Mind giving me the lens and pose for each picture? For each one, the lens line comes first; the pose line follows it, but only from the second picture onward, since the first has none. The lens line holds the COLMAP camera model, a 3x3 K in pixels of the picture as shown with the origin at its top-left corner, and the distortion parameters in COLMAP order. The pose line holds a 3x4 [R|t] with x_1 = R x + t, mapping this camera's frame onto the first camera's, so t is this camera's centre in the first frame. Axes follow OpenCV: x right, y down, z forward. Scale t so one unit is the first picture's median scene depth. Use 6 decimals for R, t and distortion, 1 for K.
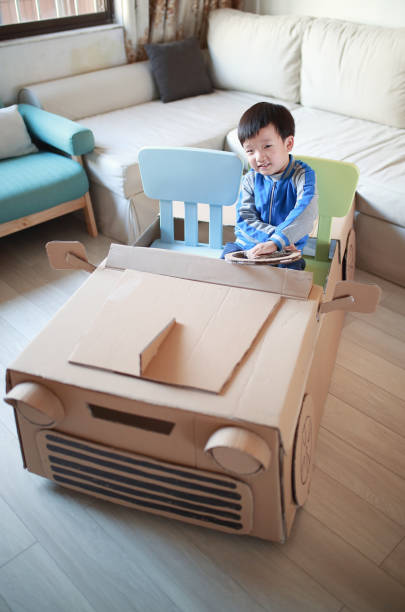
lens RADIAL K [[619.1, 0, 213.8], [0, 619.1, 304.7], [0, 0, 1]] dist [0.000155, -0.000540]
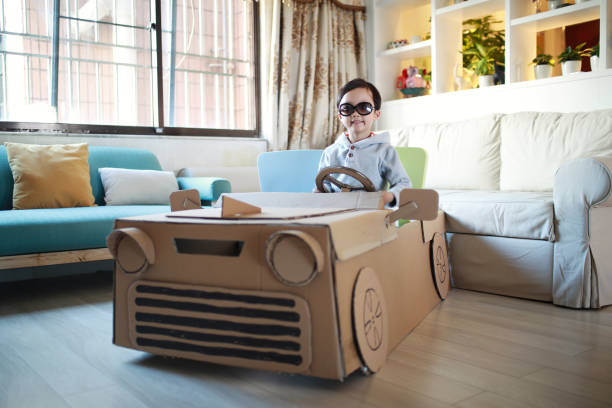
lens RADIAL K [[611.0, 0, 306.0], [0, 611.0, 204.0], [0, 0, 1]] dist [0.006757, 0.011098]
pose [[0.993591, 0.001186, -0.113028, 0.135021], [-0.058272, 0.862200, -0.503206, 0.522714], [0.096856, 0.506567, 0.856743, -0.000014]]
